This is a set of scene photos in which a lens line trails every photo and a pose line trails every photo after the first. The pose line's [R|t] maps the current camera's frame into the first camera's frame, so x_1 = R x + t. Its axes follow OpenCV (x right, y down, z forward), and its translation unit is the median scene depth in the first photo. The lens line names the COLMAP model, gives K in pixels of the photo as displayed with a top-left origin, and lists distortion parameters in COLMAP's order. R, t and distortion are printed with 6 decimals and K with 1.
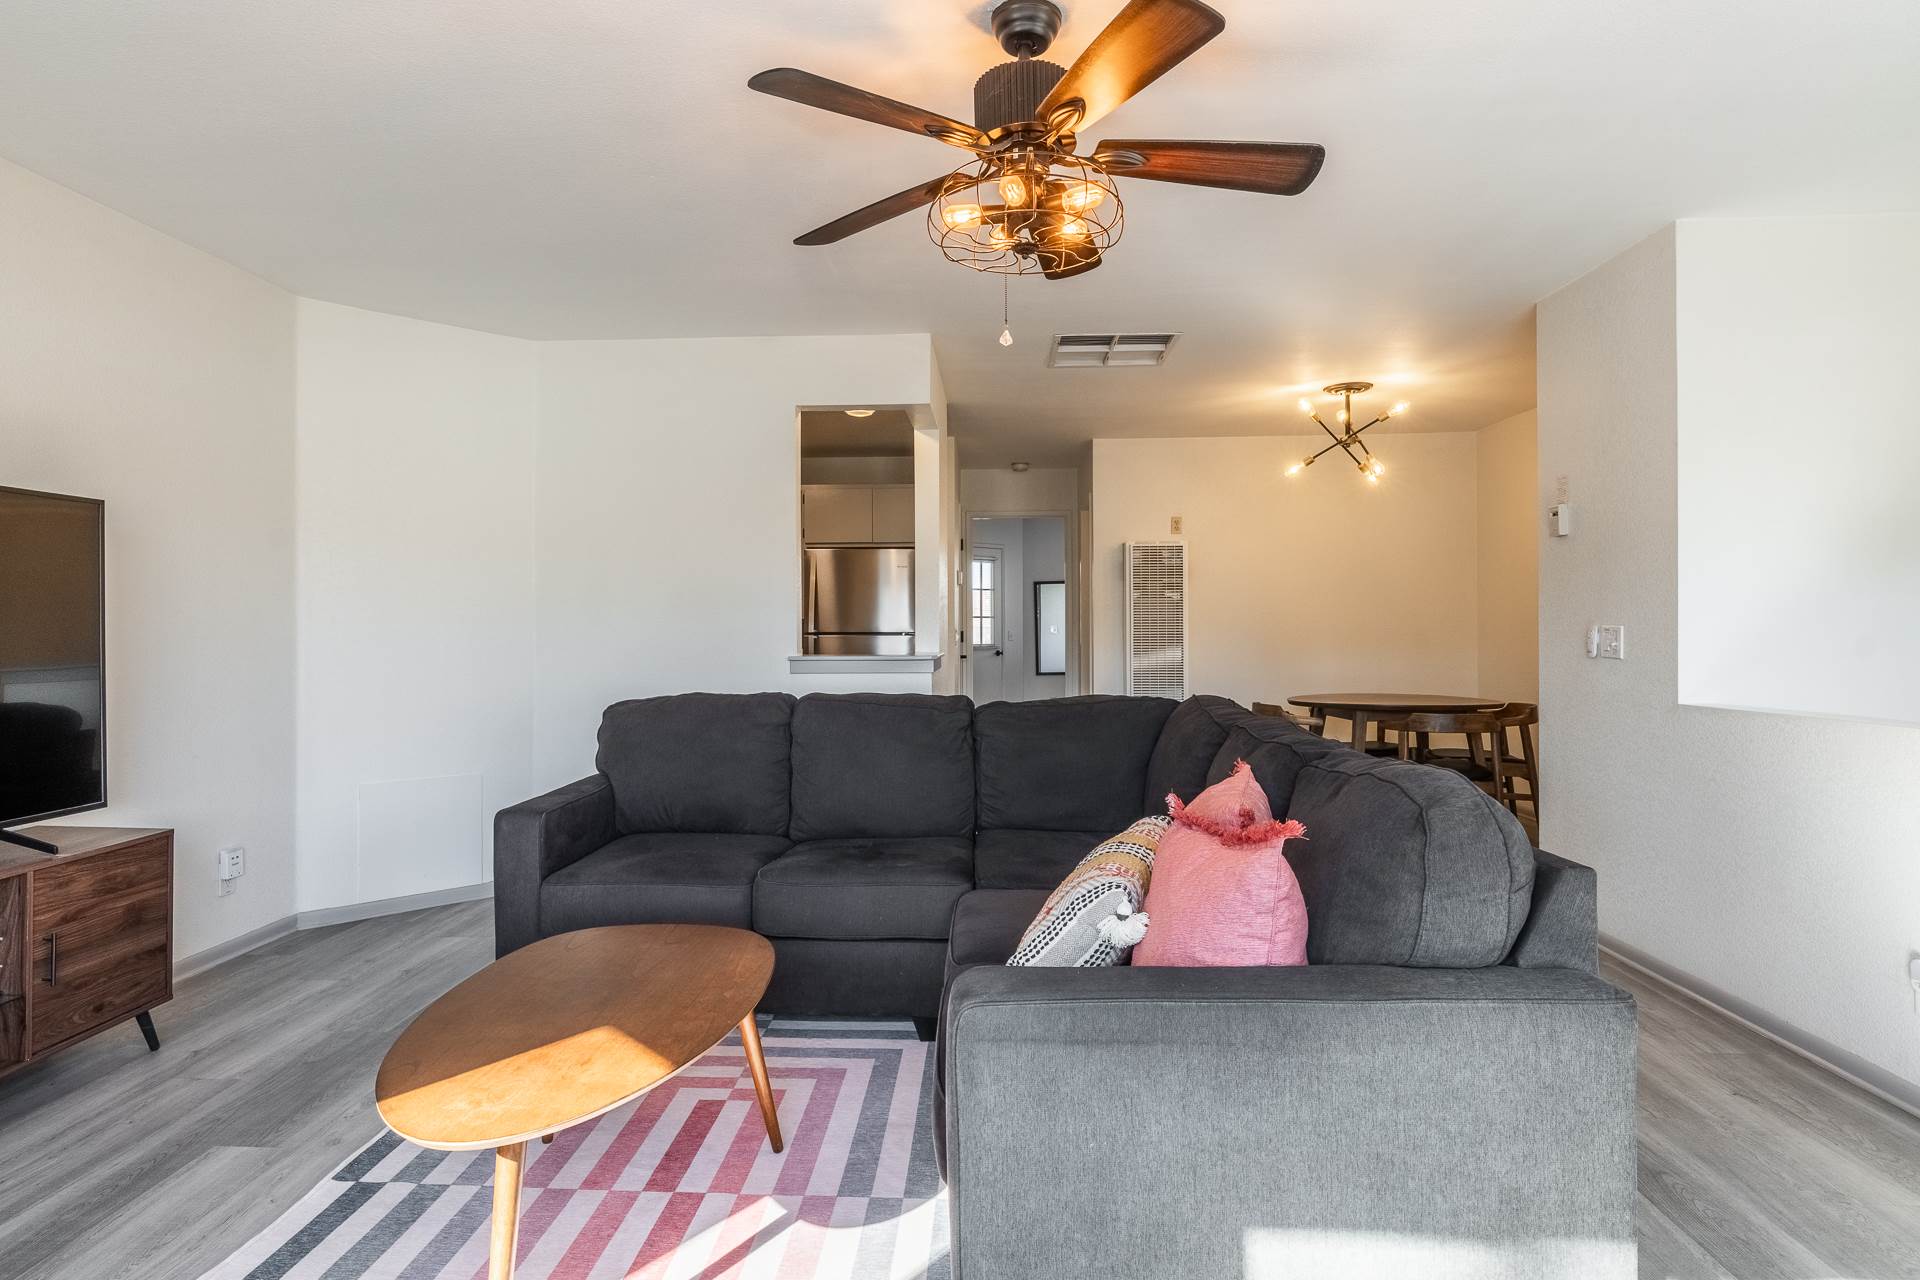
lens RADIAL K [[1017.0, 0, 932.5], [0, 1017.0, 629.0], [0, 0, 1]] dist [0.002704, -0.001187]
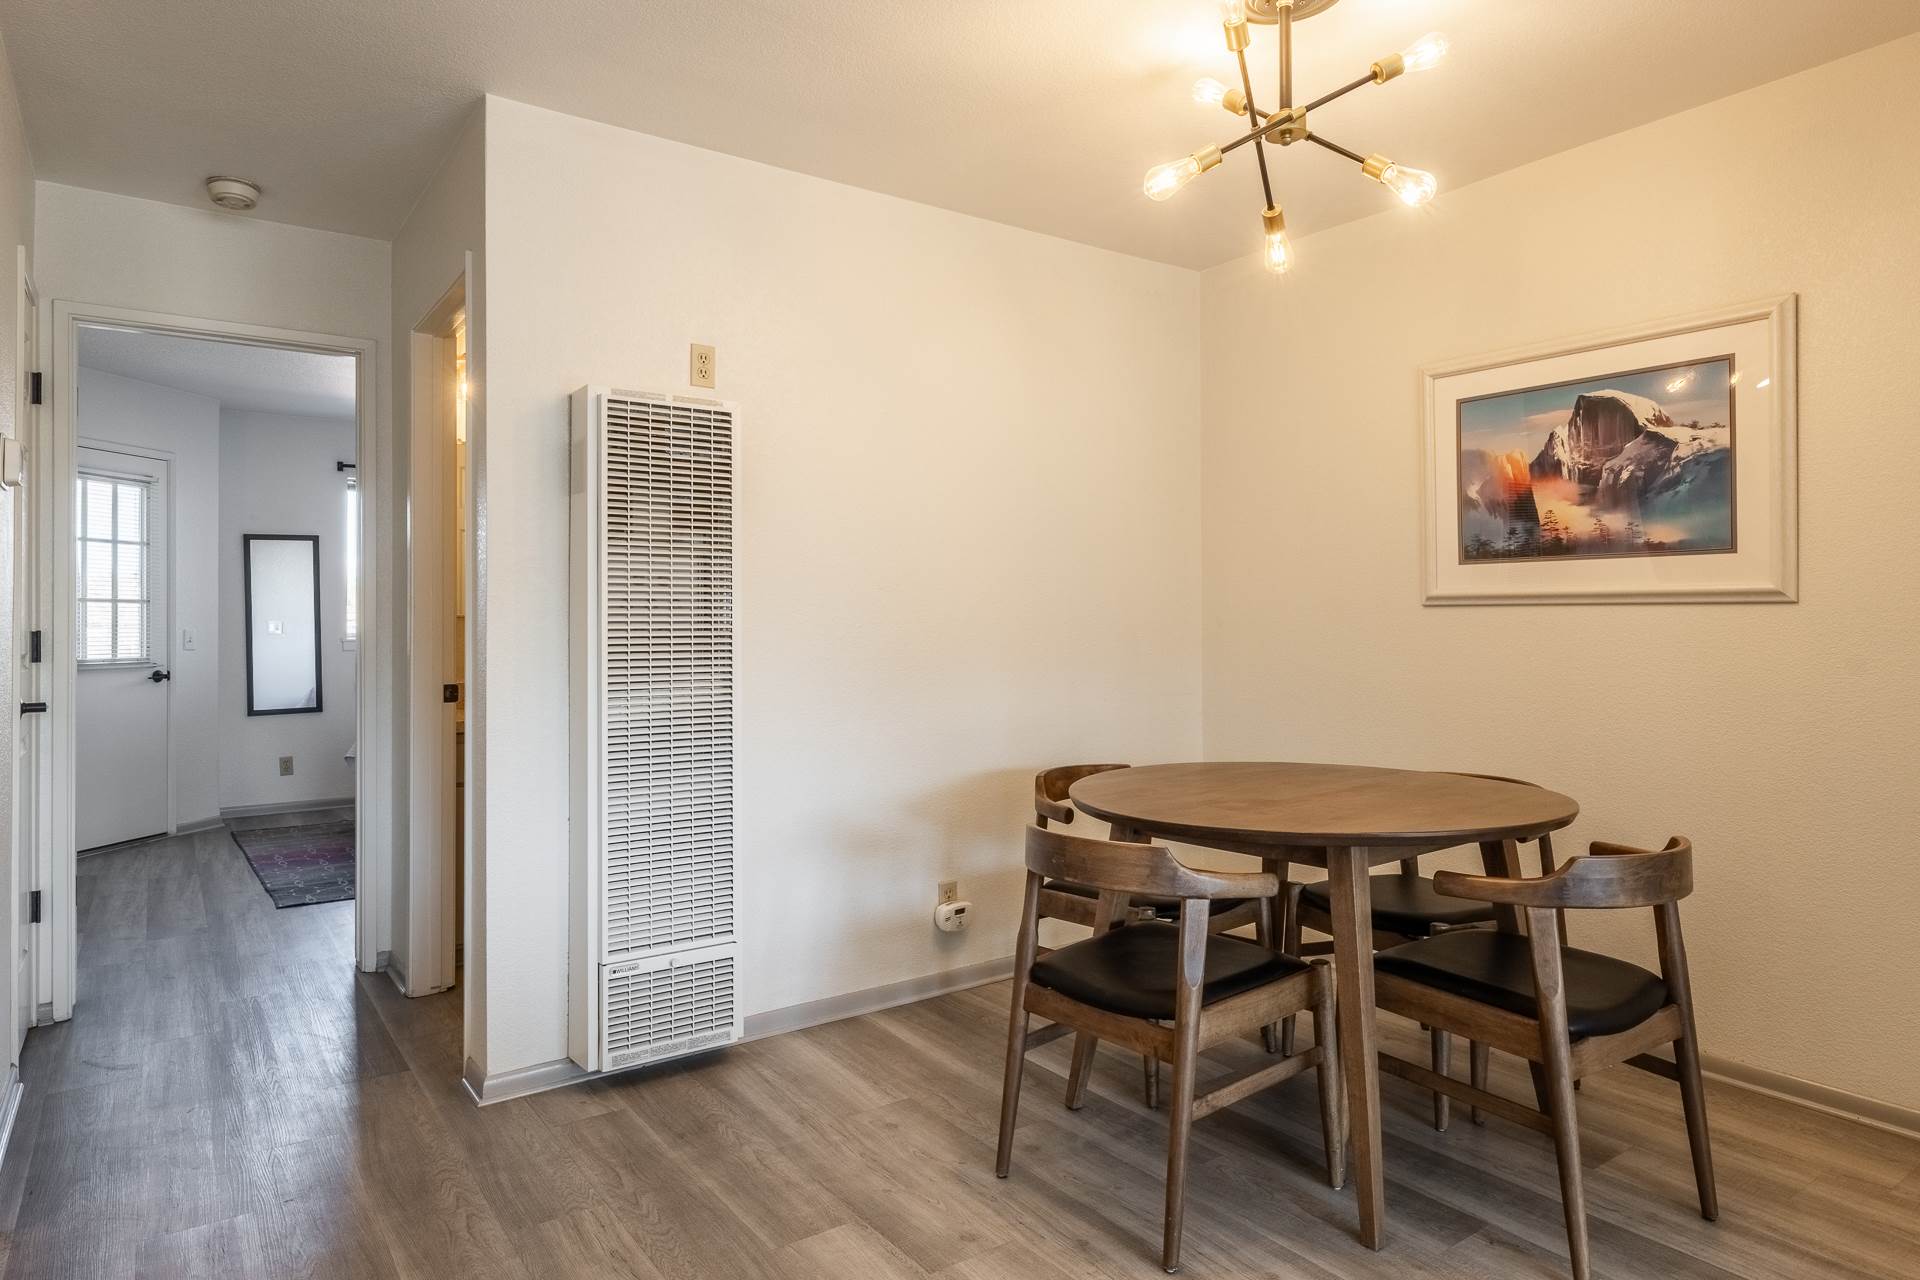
lens RADIAL K [[1124.1, 0, 935.7], [0, 1124.1, 614.3], [0, 0, 1]] dist [0.003723, -0.000281]
pose [[0.783291, 0.007749, 0.621607, 0.054848], [-0.000383, 0.999928, -0.011982, 0.001947], [-0.621656, 0.009147, 0.783237, 0.891746]]
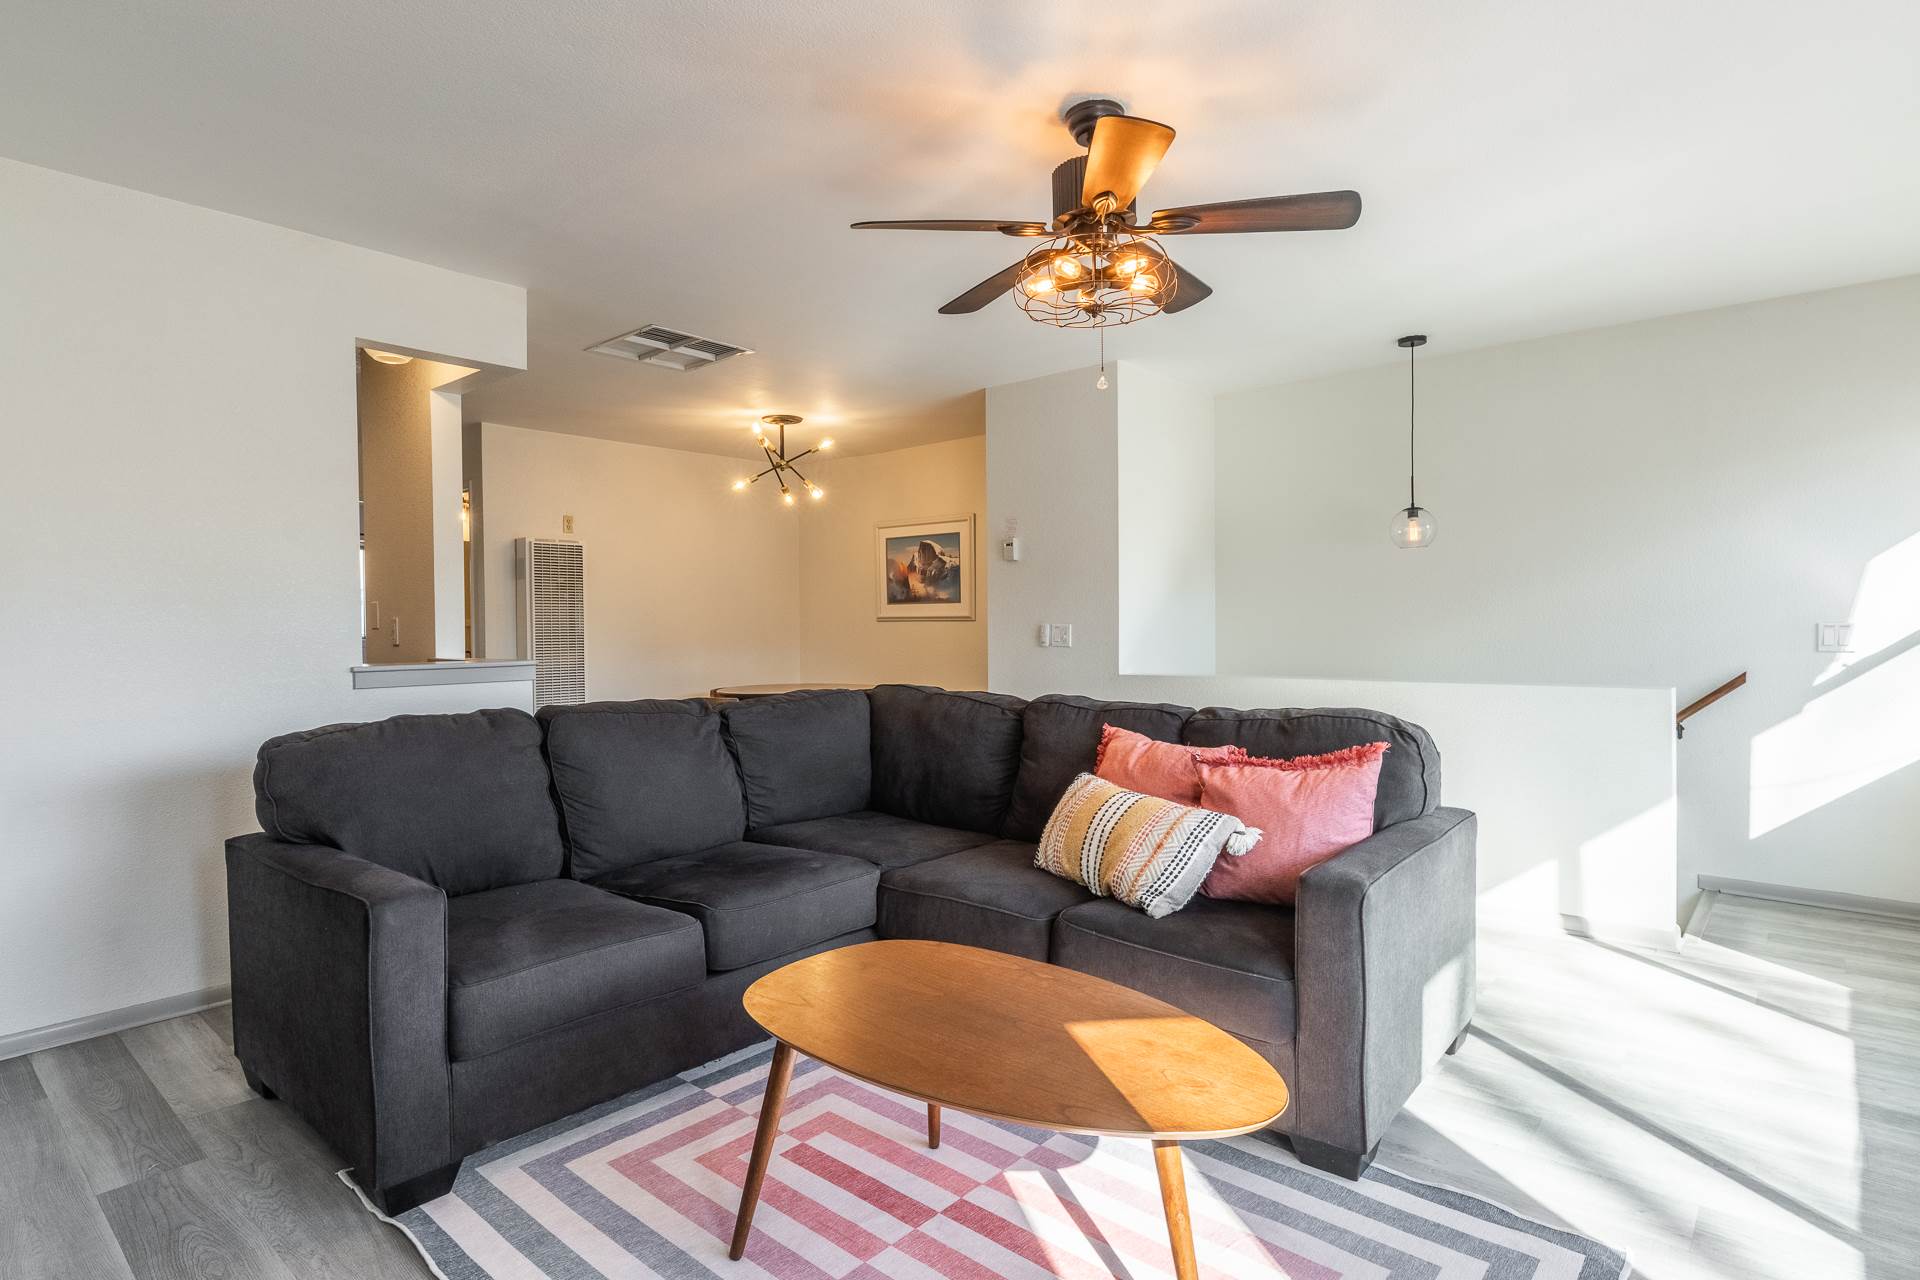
lens RADIAL K [[1017.0, 0, 932.5], [0, 1017.0, 629.0], [0, 0, 1]] dist [0.002704, -0.001187]
pose [[0.628110, -0.002716, 0.778120, -0.446173], [0.005985, 0.999981, -0.001340, 0.002572], [-0.778102, 0.005499, 0.628114, 0.178576]]
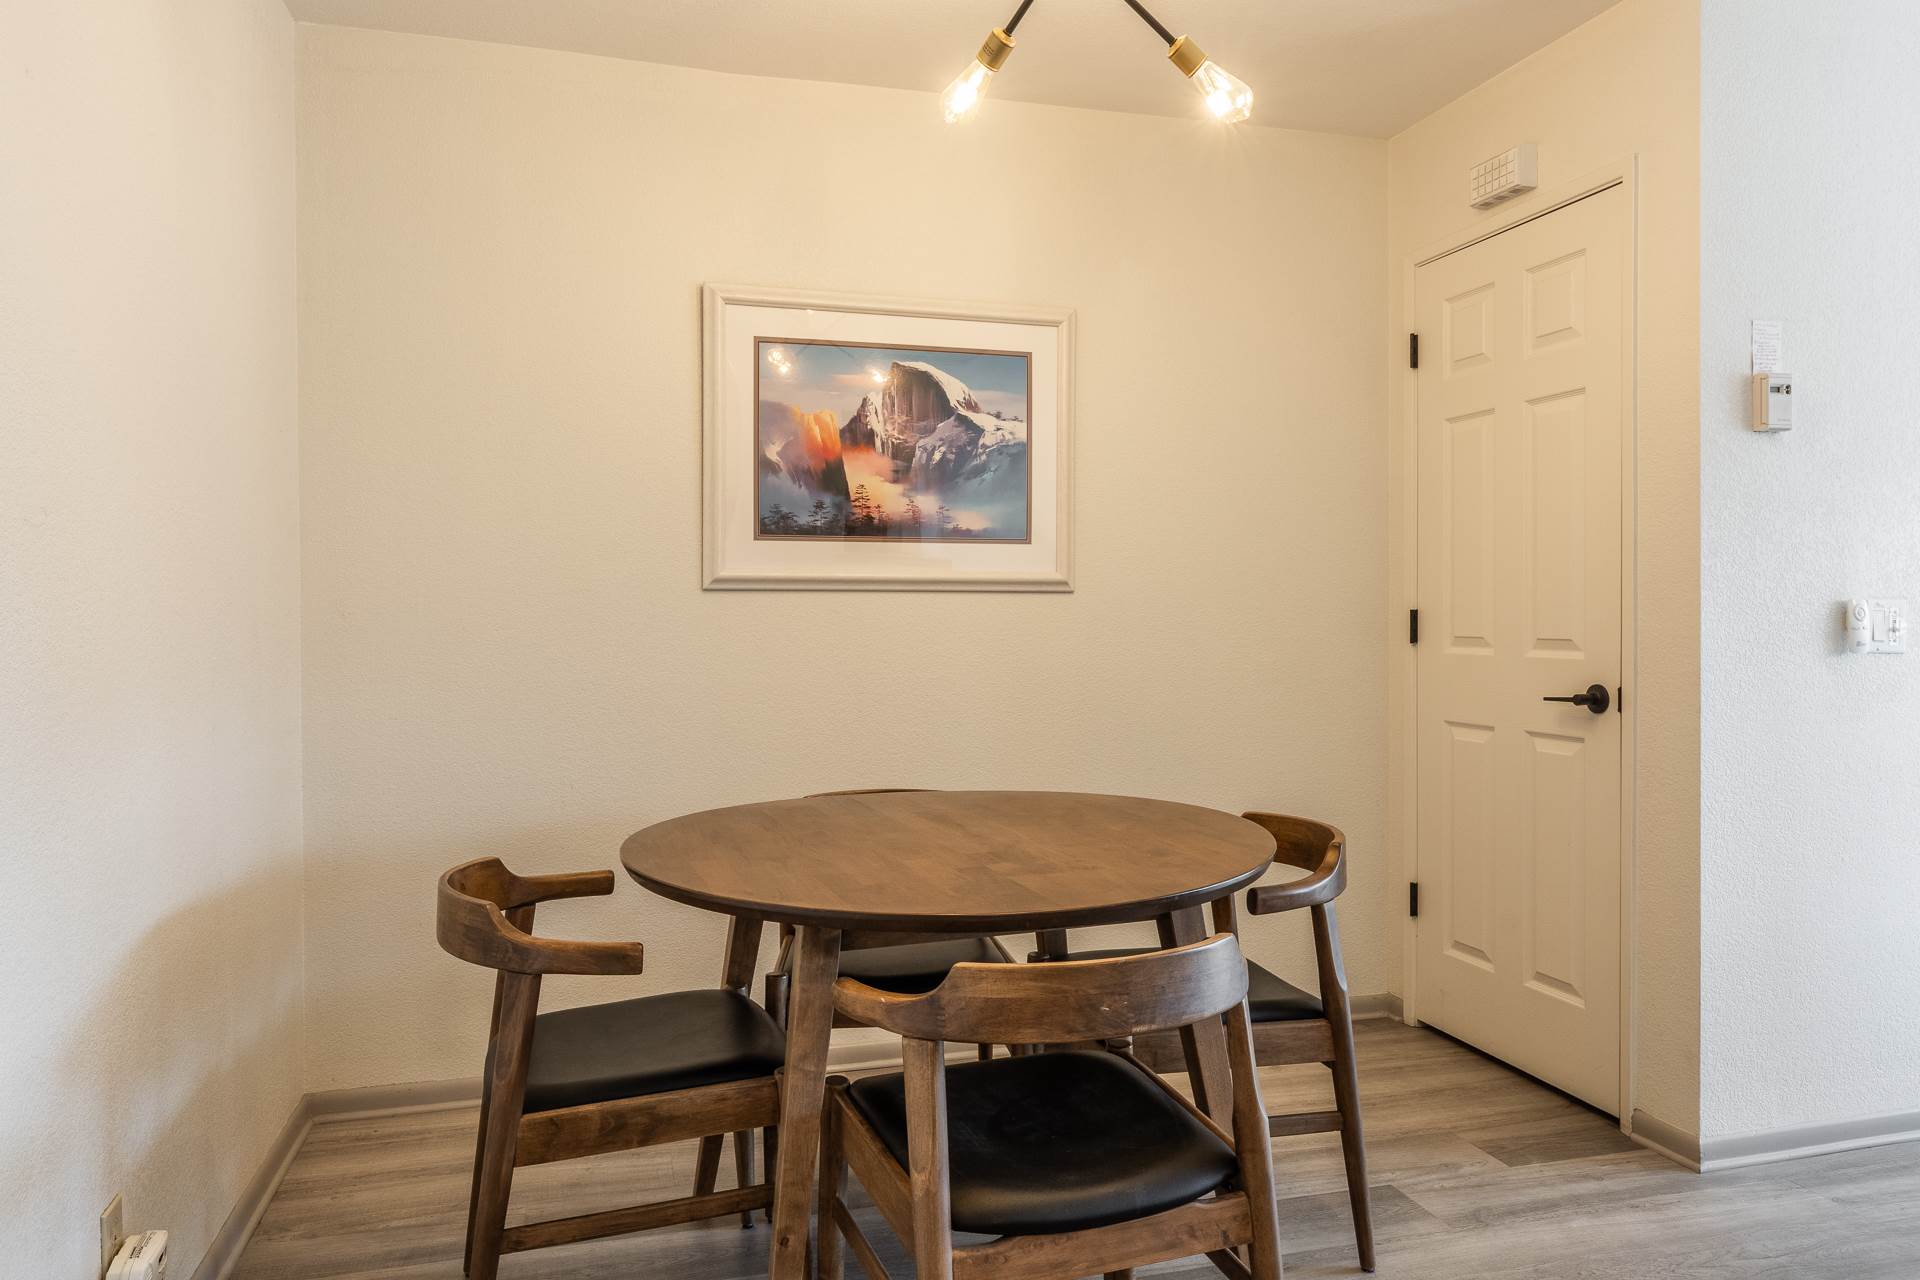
lens RADIAL K [[1296.0, 0, 966.7], [0, 1296.0, 633.1], [0, 0, 1]] dist [-0.002944, -0.000079]
pose [[-0.328162, 0.002871, 0.944617, 0.090741], [0.010913, 0.999940, 0.000752, 0.010555], [-0.944558, 0.010555, -0.328174, 1.363173]]
